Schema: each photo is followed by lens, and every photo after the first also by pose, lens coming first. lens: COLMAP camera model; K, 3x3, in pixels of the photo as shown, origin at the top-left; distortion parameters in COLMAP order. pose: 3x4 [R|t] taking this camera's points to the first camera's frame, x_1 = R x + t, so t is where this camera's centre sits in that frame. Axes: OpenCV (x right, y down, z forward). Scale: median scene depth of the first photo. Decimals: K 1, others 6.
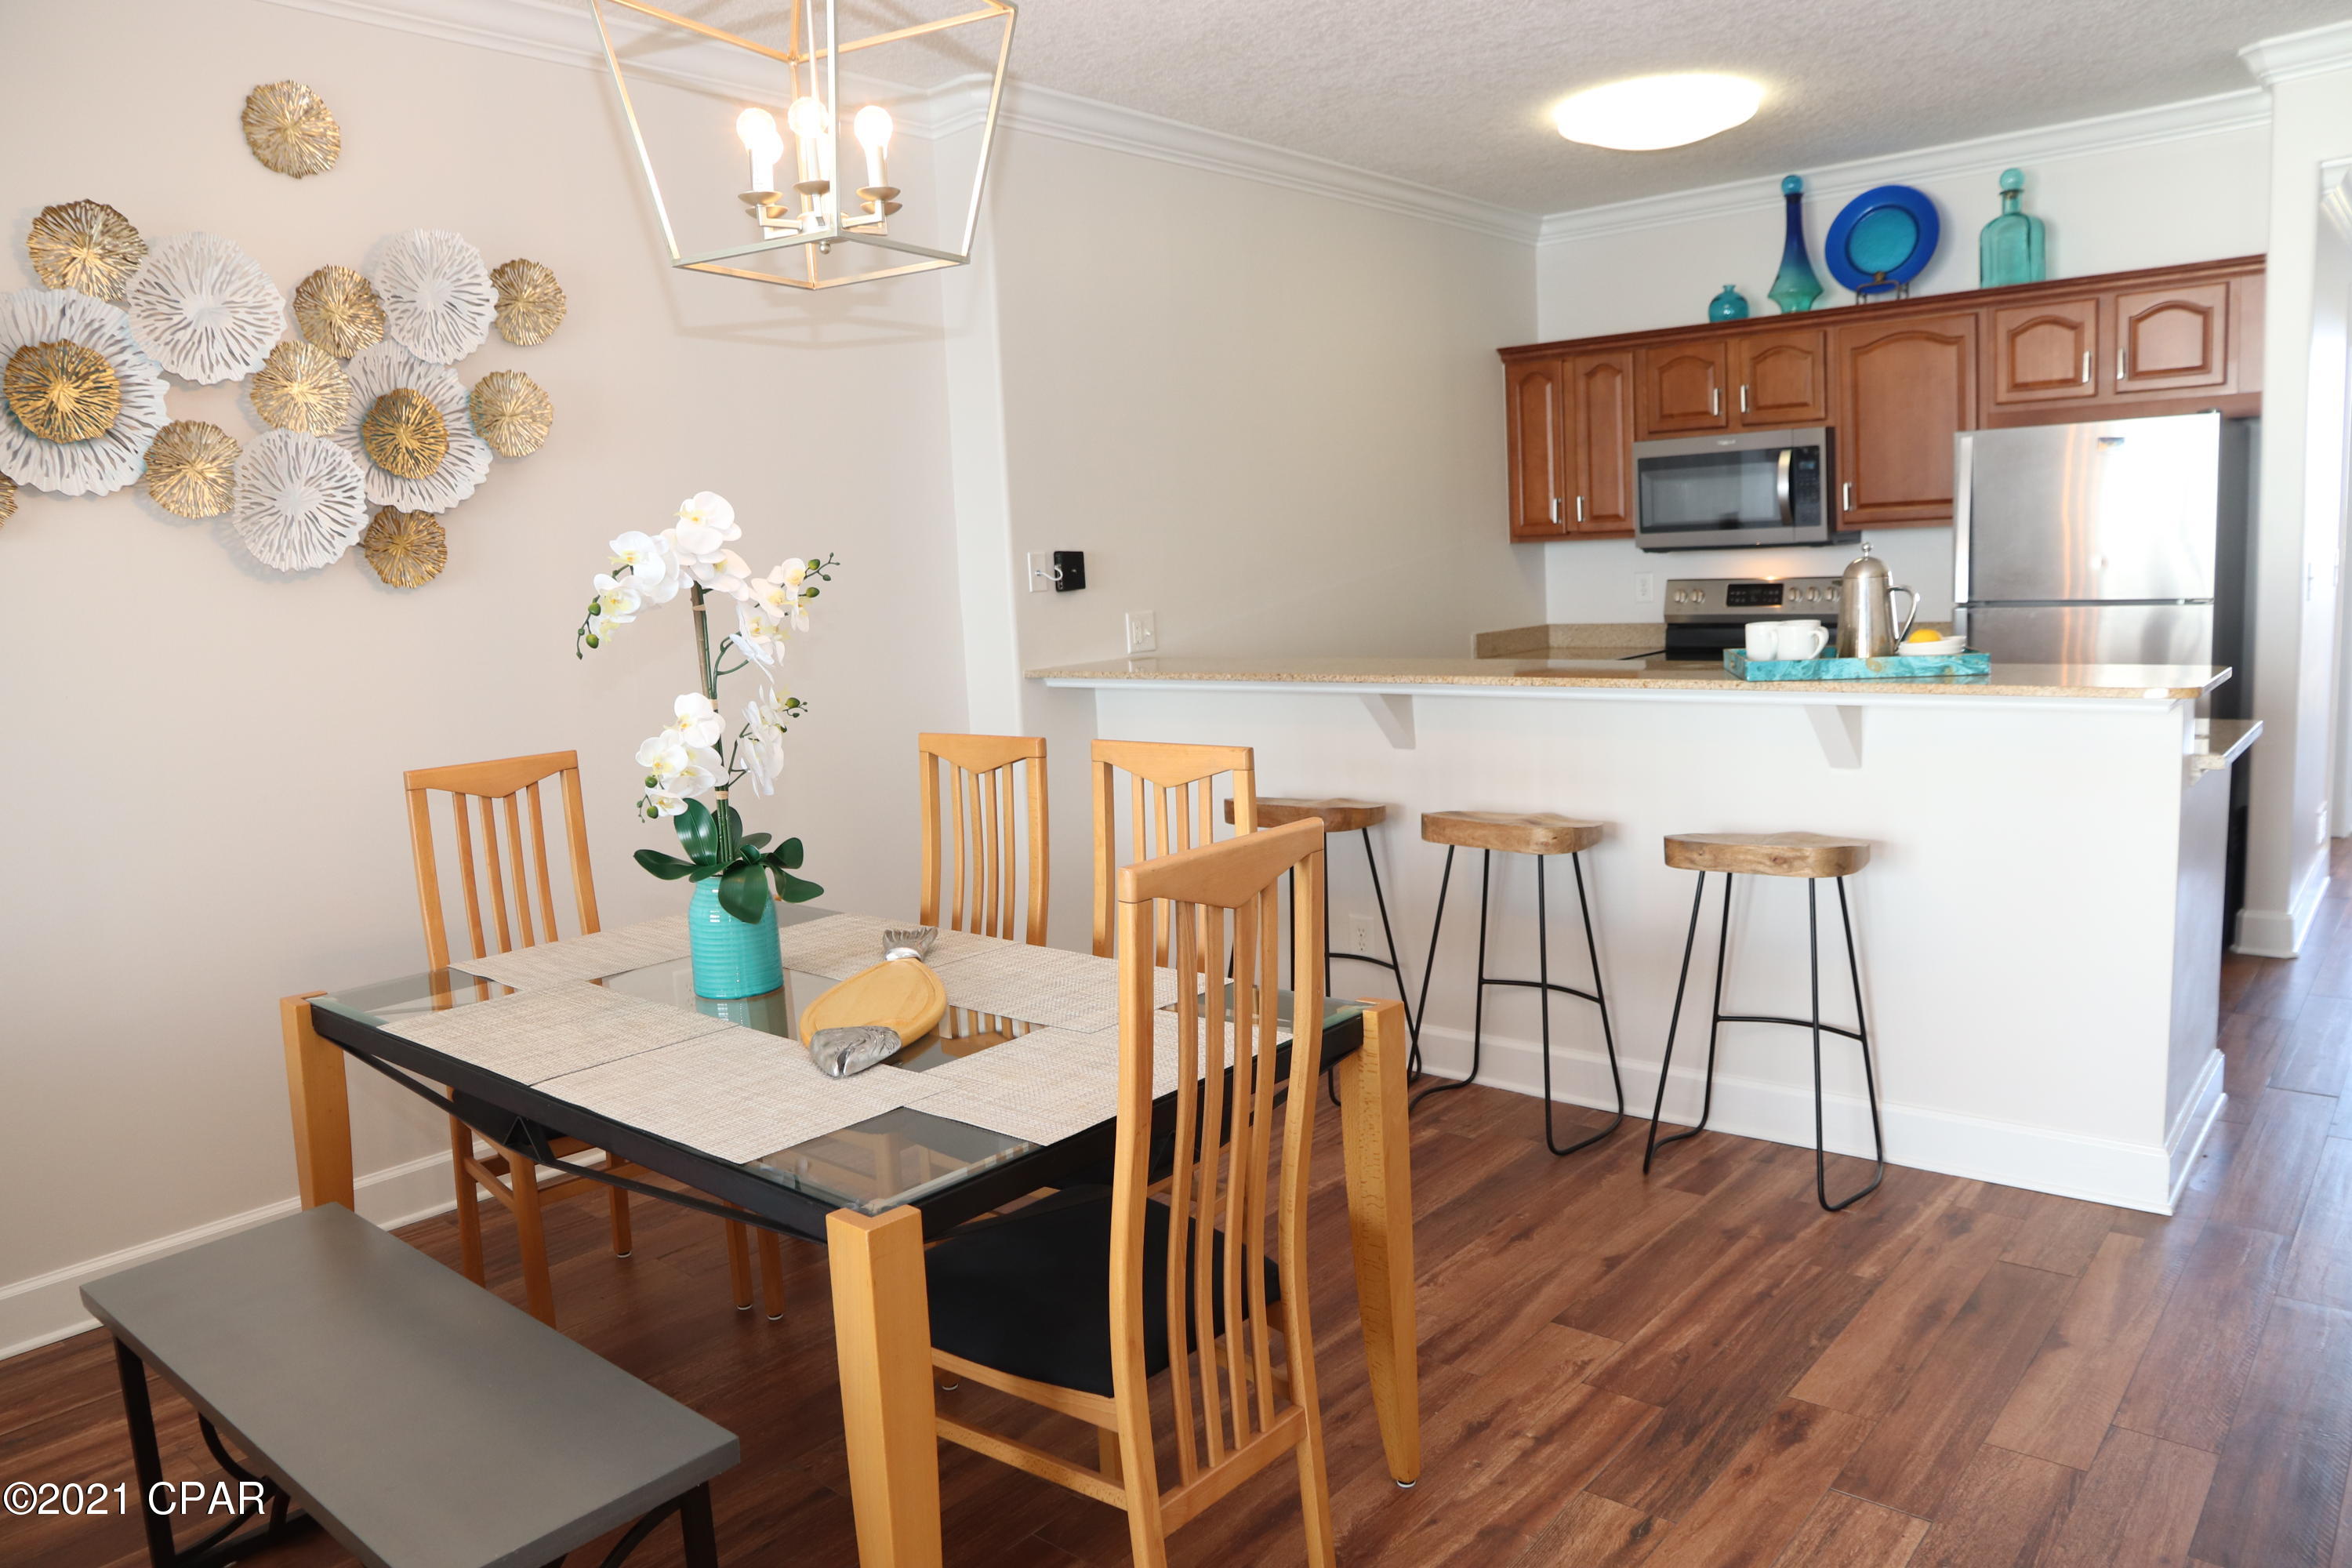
lens RADIAL K [[1598.1, 0, 1193.1], [0, 1598.1, 779.6], [0, 0, 1]] dist [-0.104786, 0.075341]
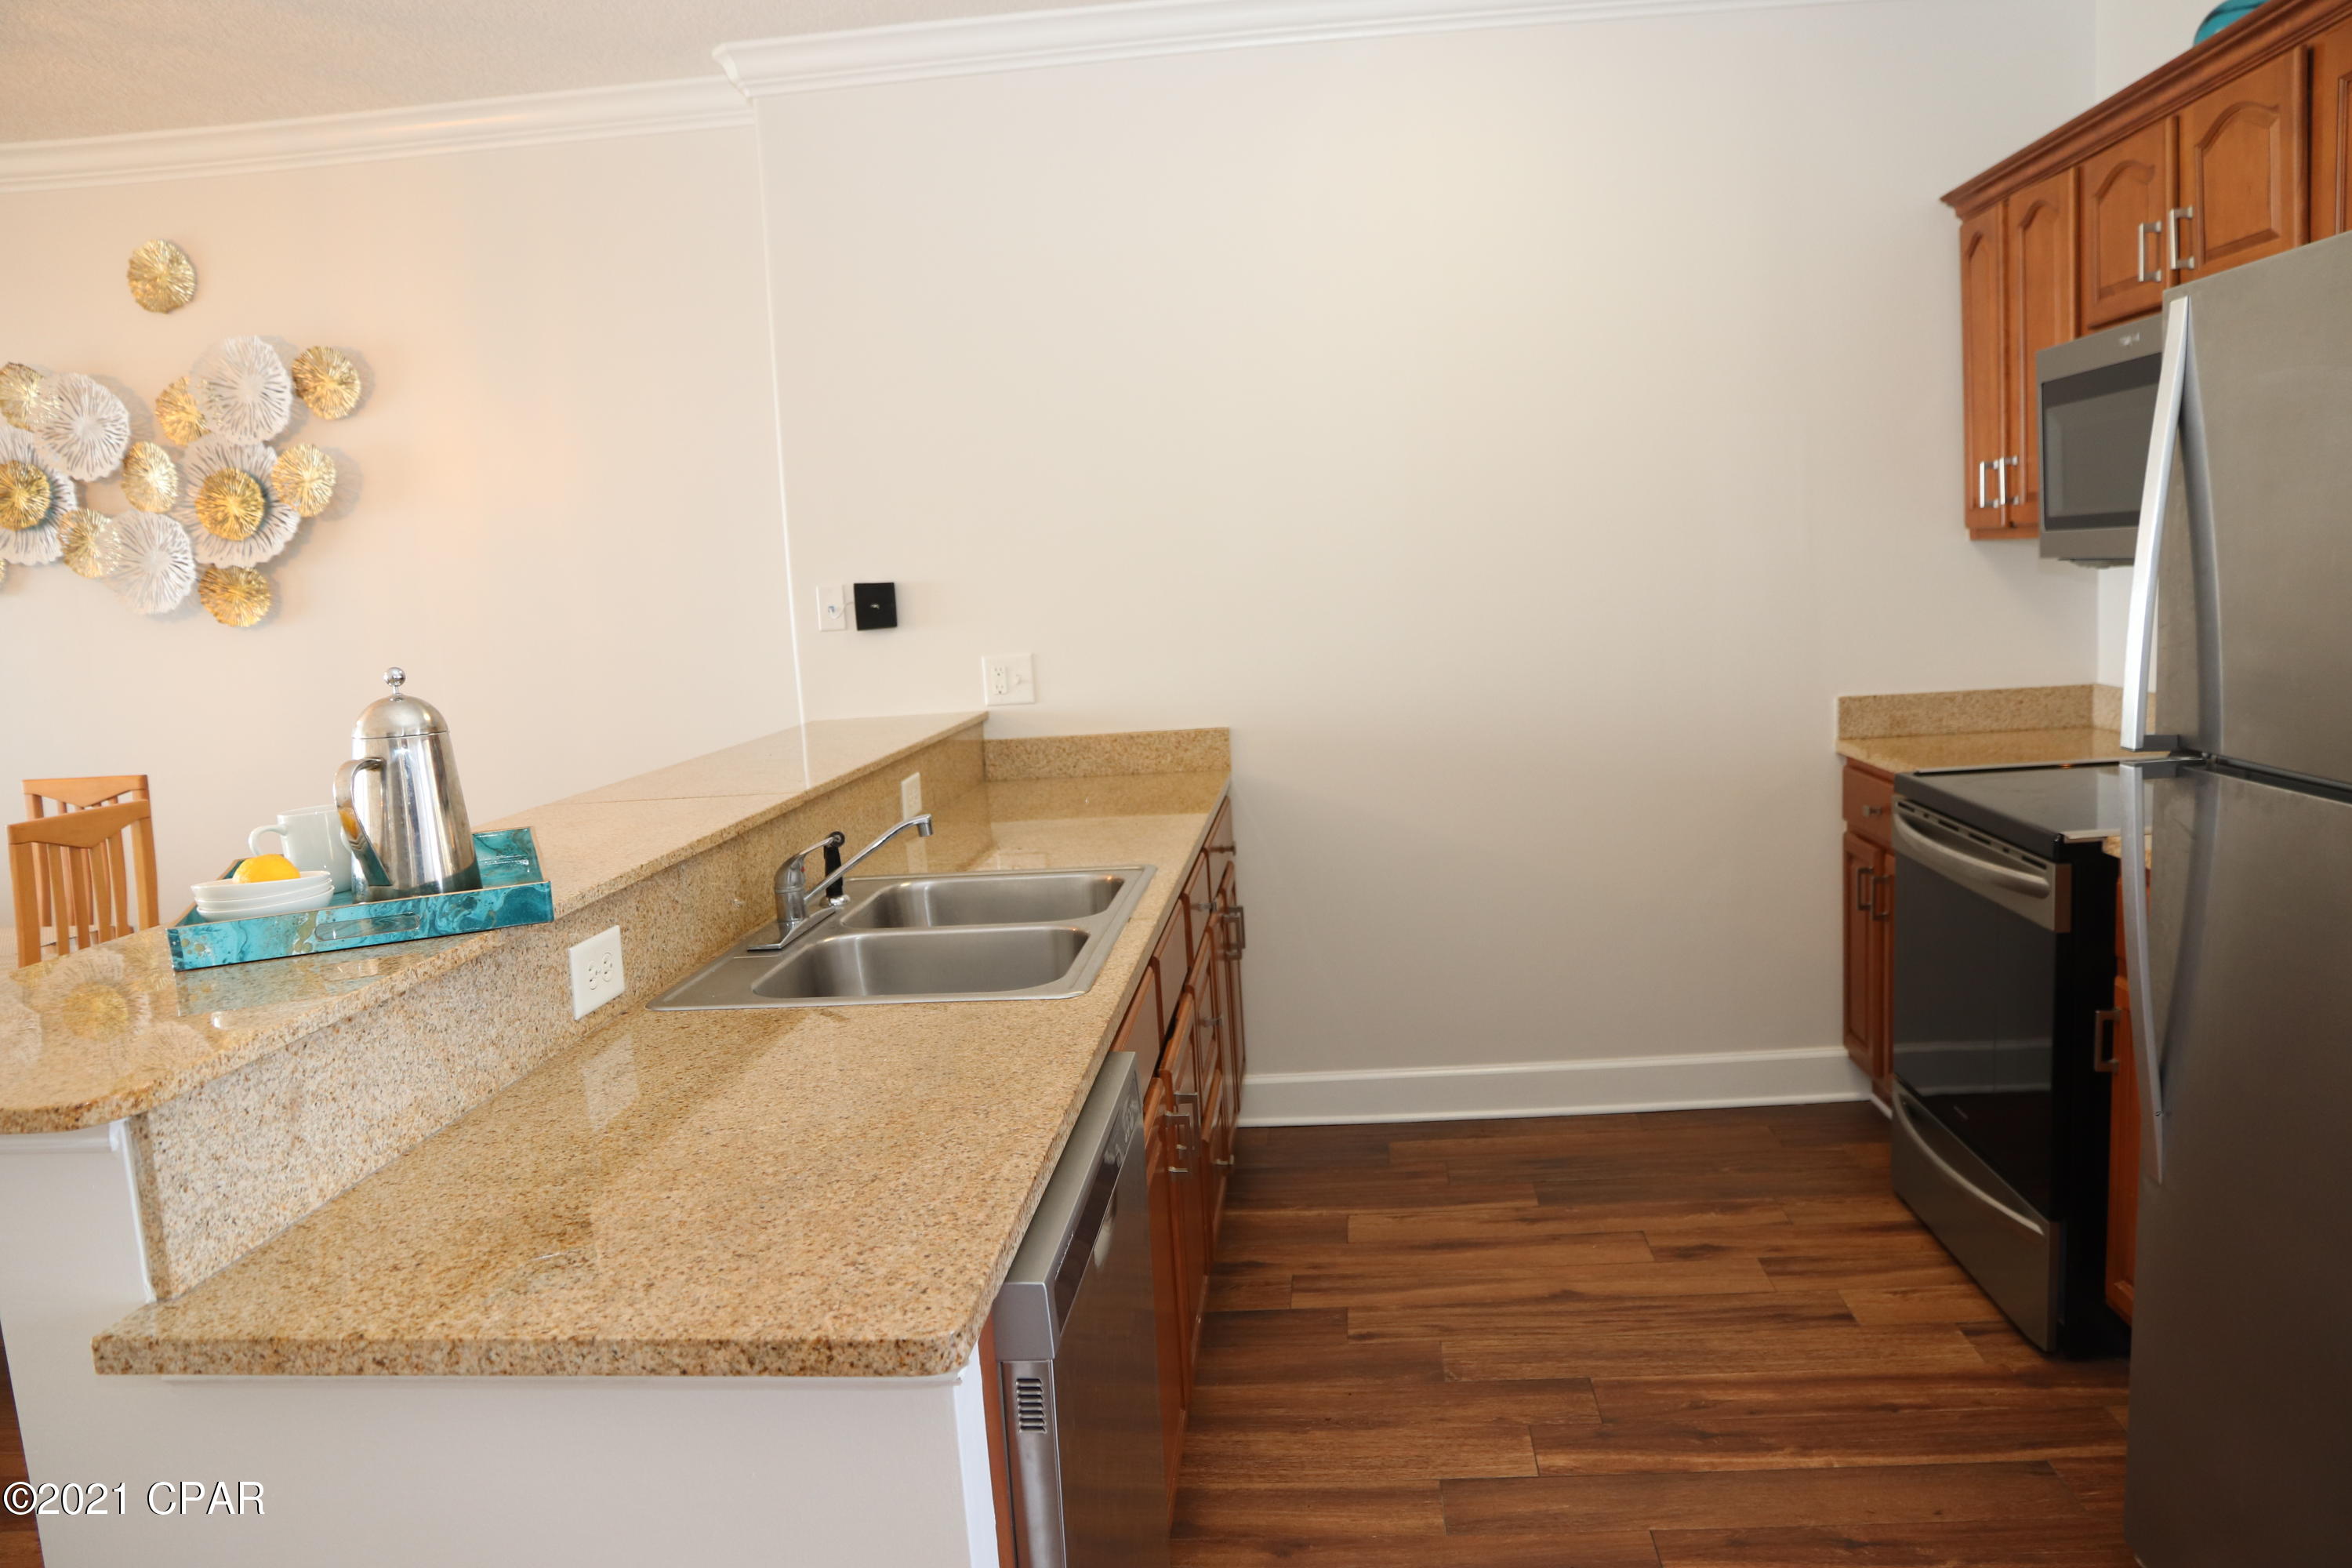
lens RADIAL K [[1598.1, 0, 1195.3], [0, 1598.1, 786.4], [0, 0, 1]] dist [-0.104786, 0.075341]
pose [[0.588428, 0.125981, -0.798675, 0.963502], [-0.084145, 0.991965, 0.094476, -0.176876], [0.804159, 0.011612, 0.594300, 0.870797]]
